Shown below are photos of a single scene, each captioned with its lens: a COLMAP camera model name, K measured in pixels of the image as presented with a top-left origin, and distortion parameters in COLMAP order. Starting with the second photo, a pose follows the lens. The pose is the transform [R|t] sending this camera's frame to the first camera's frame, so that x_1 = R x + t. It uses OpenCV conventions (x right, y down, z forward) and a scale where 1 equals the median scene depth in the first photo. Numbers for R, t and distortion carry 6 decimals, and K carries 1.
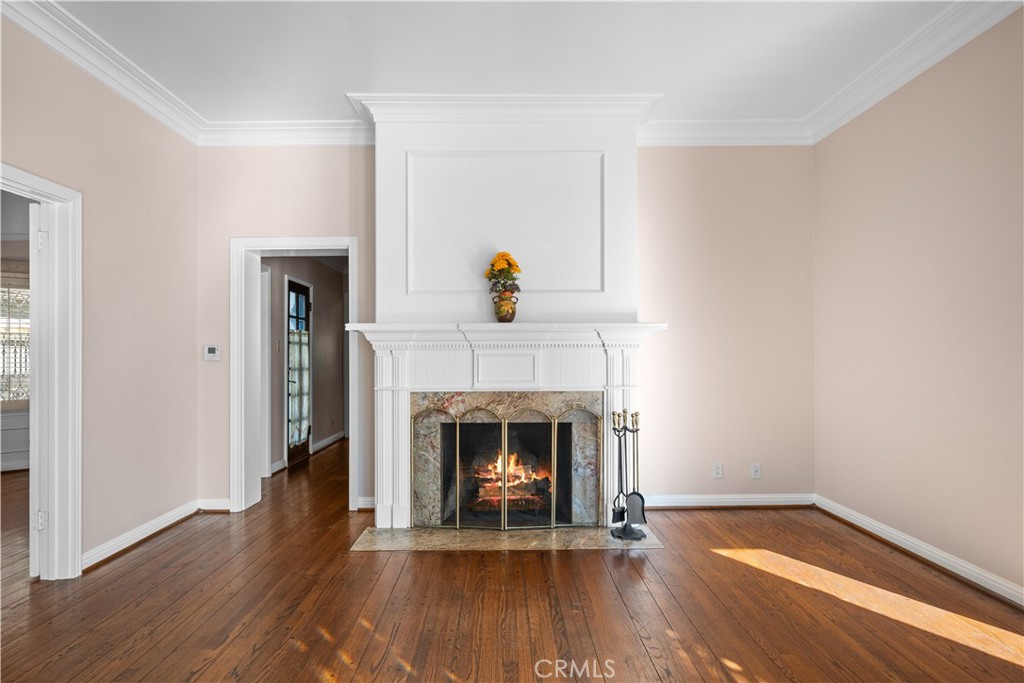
lens RADIAL K [[594.6, 0, 512.0], [0, 594.6, 341.5], [0, 0, 1]] dist [-0.003547, -0.000403]
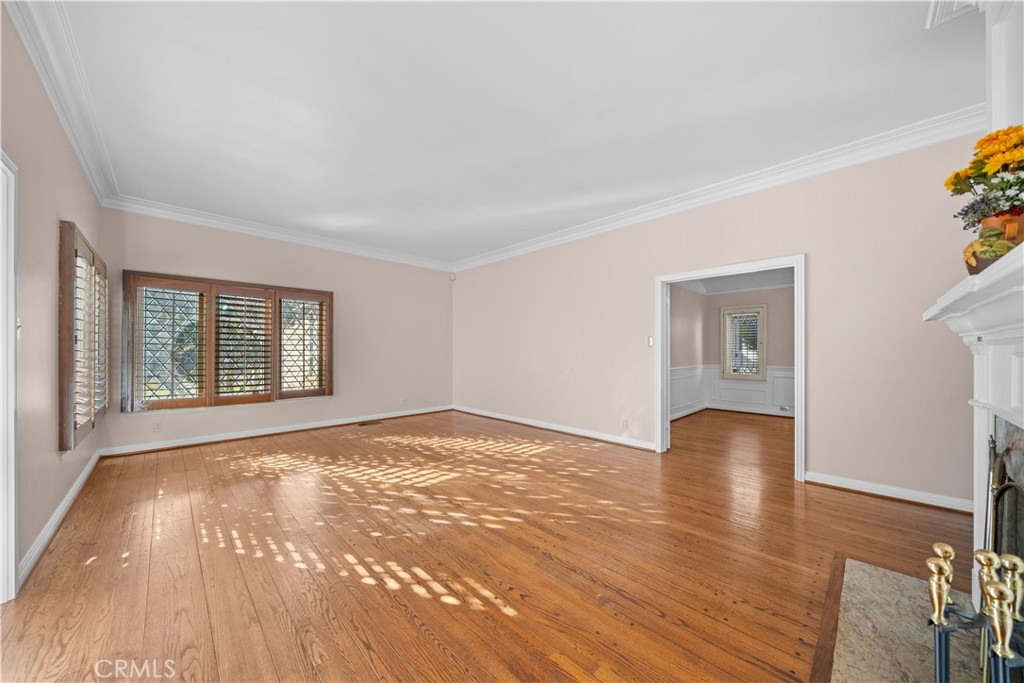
lens RADIAL K [[349.8, 0, 509.1], [0, 349.8, 341.0], [0, 0, 1]] dist [-0.001543, -0.000119]
pose [[-0.728023, -0.012640, -0.685437, 0.455417], [0.017341, 0.999171, -0.036844, 0.014273], [0.685334, -0.038709, -0.727200, 0.944860]]
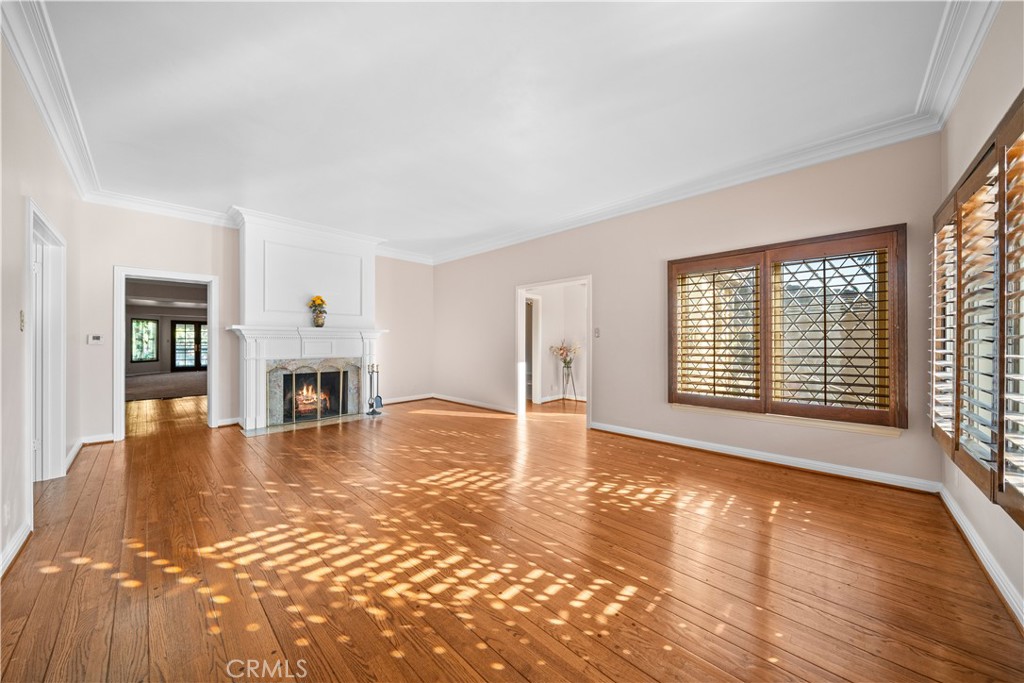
lens RADIAL K [[349.8, 0, 509.1], [0, 349.8, 341.0], [0, 0, 1]] dist [-0.001543, -0.000119]
pose [[0.702438, 0.006340, 0.711717, -0.436953], [-0.018000, 0.999799, 0.008859, -0.004841], [-0.711517, -0.019034, 0.702411, -0.421849]]
